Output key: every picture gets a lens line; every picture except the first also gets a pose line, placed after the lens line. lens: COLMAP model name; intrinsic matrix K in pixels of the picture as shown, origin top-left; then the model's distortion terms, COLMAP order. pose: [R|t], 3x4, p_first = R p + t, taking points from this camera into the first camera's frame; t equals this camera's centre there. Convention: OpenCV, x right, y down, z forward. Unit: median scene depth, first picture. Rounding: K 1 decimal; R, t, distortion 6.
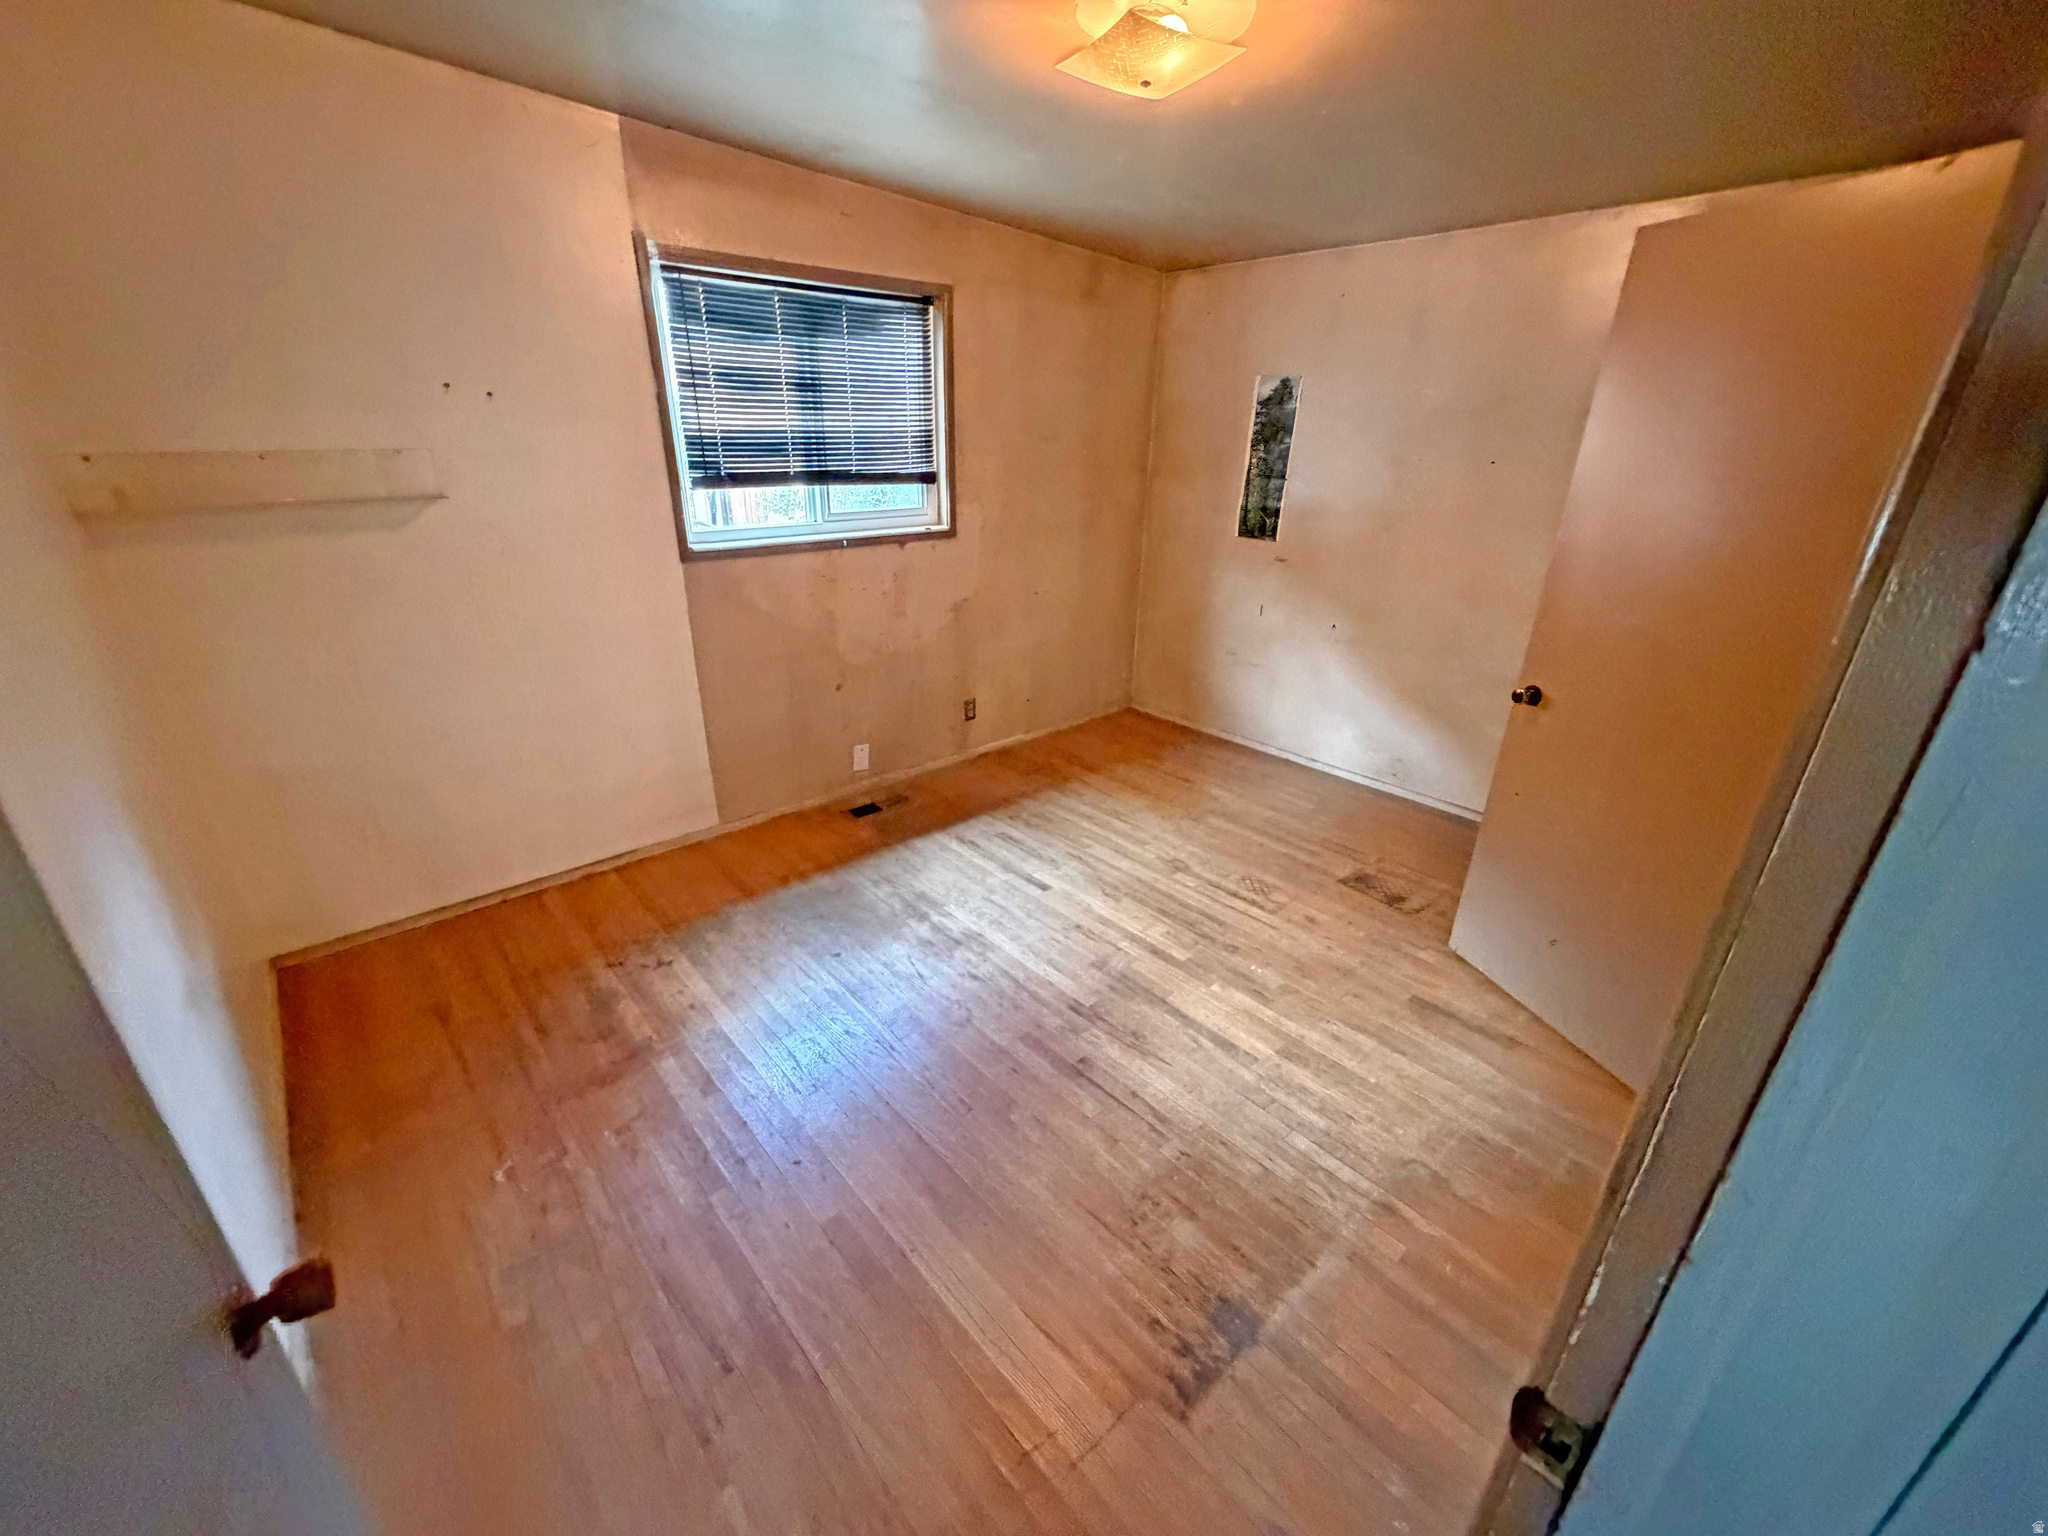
lens RADIAL K [[808.9, 0, 1024.5], [0, 808.9, 764.2], [0, 0, 1]] dist [-0.005736, 0.000034]
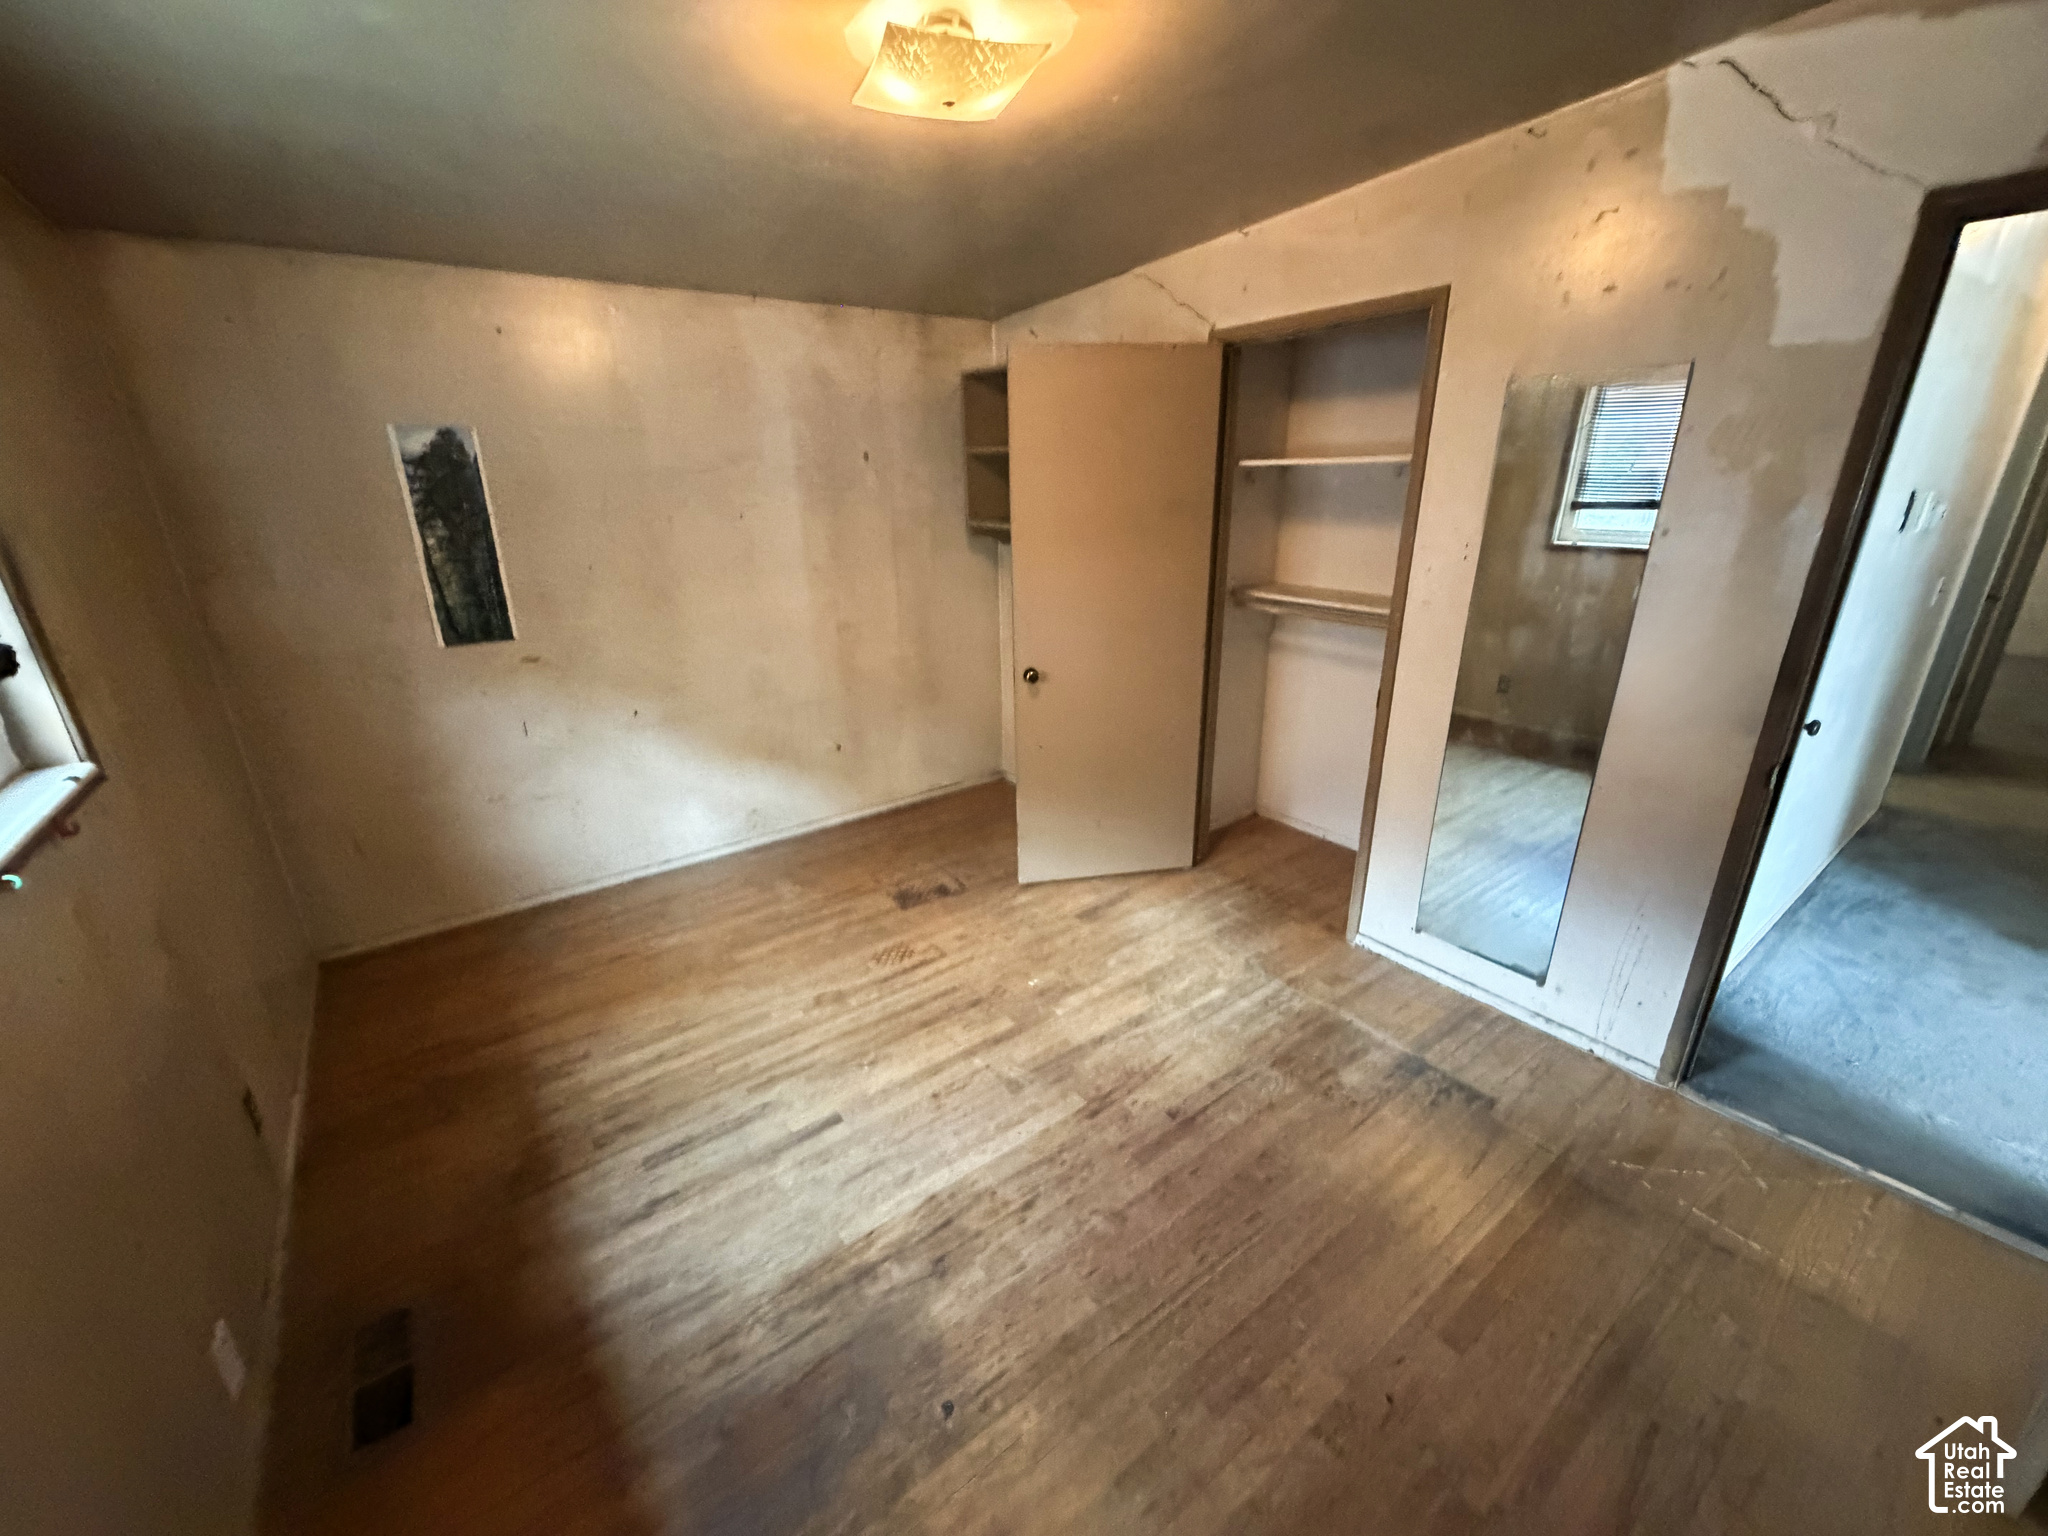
lens RADIAL K [[808.9, 0, 1020.4], [0, 808.9, 761.5], [0, 0, 1]] dist [-0.005736, 0.000034]
pose [[0.106623, -0.350269, 0.930561, -0.527966], [0.404287, 0.870311, 0.281268, -0.267482], [-0.908396, 0.346224, 0.234404, 0.582599]]
